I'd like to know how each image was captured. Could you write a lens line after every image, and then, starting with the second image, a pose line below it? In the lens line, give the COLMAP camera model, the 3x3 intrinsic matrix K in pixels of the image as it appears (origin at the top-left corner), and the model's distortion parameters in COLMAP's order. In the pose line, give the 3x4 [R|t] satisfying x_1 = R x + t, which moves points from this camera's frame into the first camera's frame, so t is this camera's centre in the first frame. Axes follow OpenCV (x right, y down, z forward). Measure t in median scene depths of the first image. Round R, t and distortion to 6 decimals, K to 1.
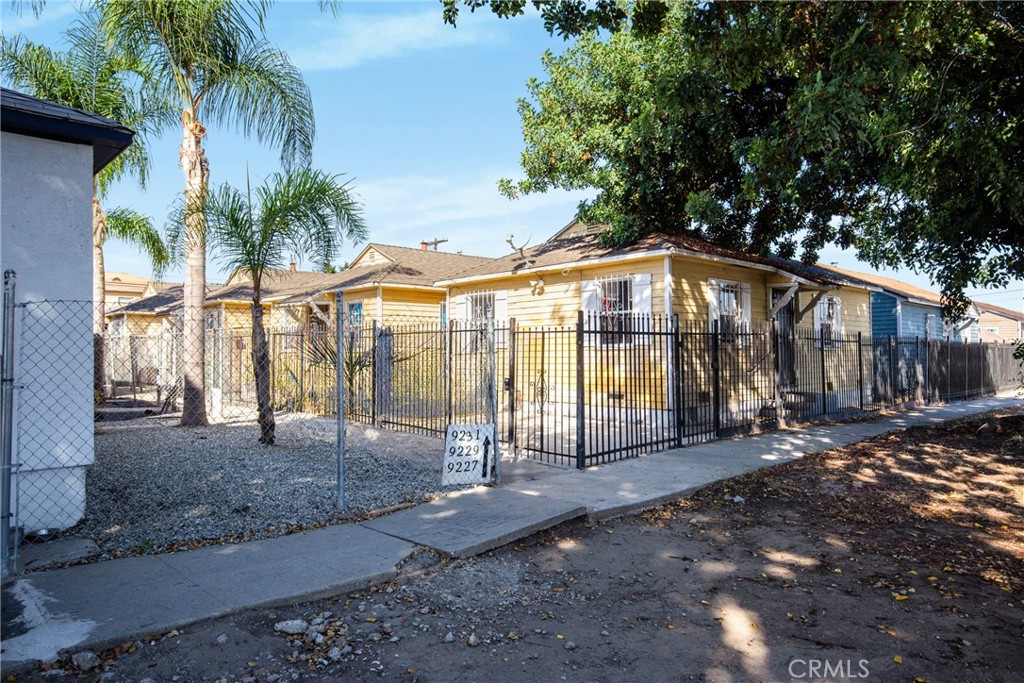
lens RADIAL K [[655.1, 0, 512.0], [0, 655.1, 341.5], [0, 0, 1]] dist [-0.000778, 0.000292]
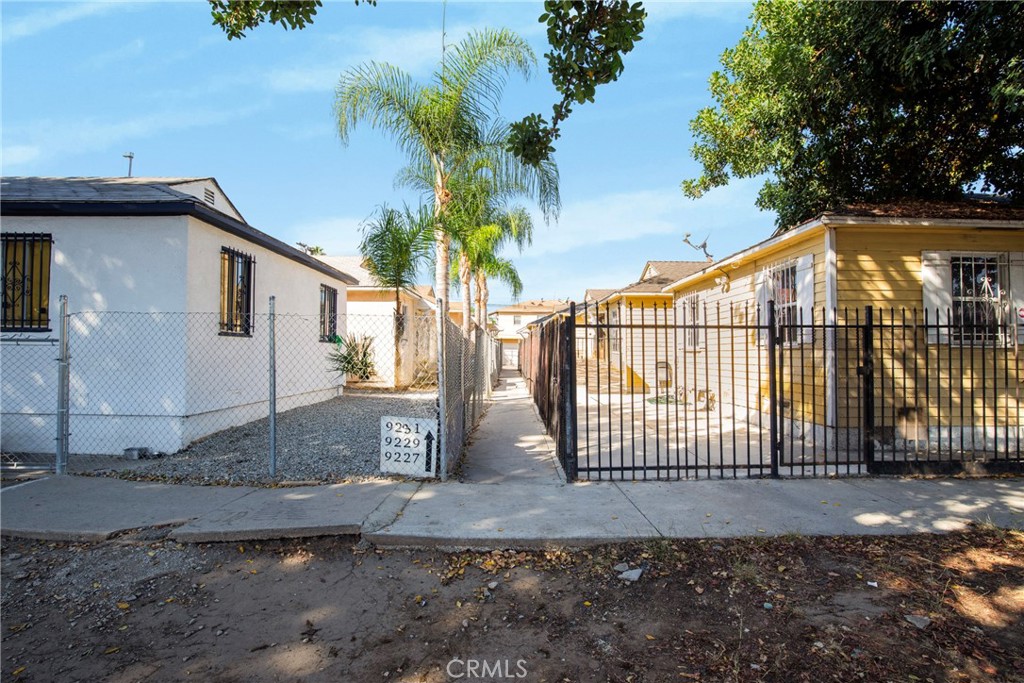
lens RADIAL K [[476.8, 0, 512.0], [0, 476.8, 341.5], [0, 0, 1]] dist [-0.043142, 0.009447]
pose [[0.733651, -0.005504, -0.679504, 0.337929], [0.000141, 0.999968, -0.007948, 0.008080], [0.679526, 0.005736, 0.733629, 0.338587]]
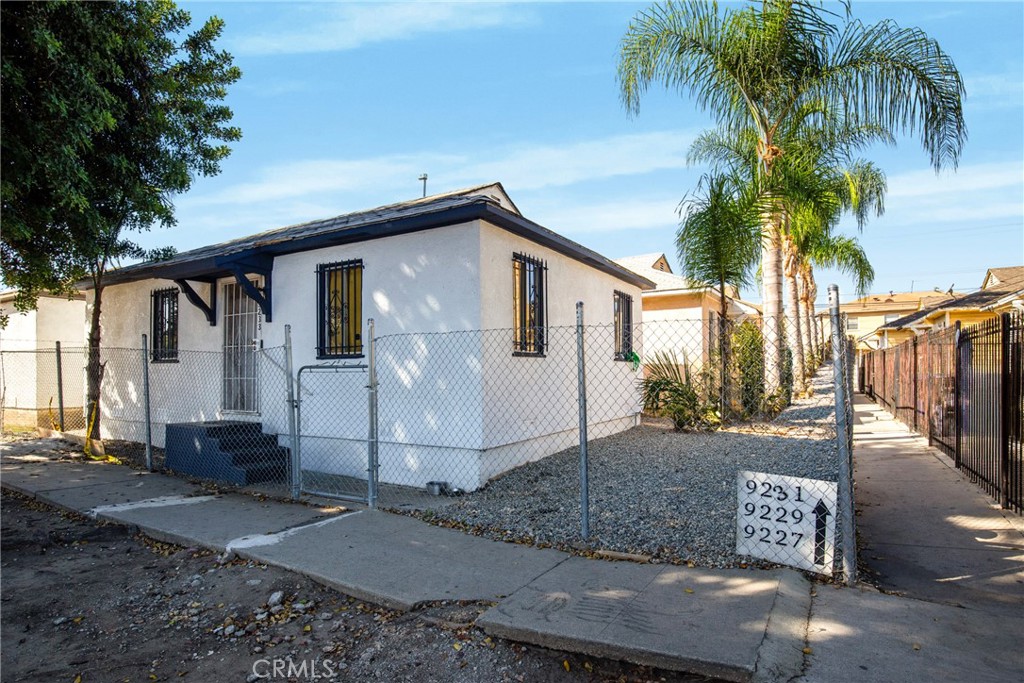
lens RADIAL K [[550.3, 0, 510.1], [0, 550.3, 344.0], [0, 0, 1]] dist [-0.002244, -0.000429]
pose [[0.279070, -0.045592, -0.959188, 0.237949], [0.023838, 0.998893, -0.040544, 0.006553], [0.959975, -0.011550, 0.279848, 0.351323]]
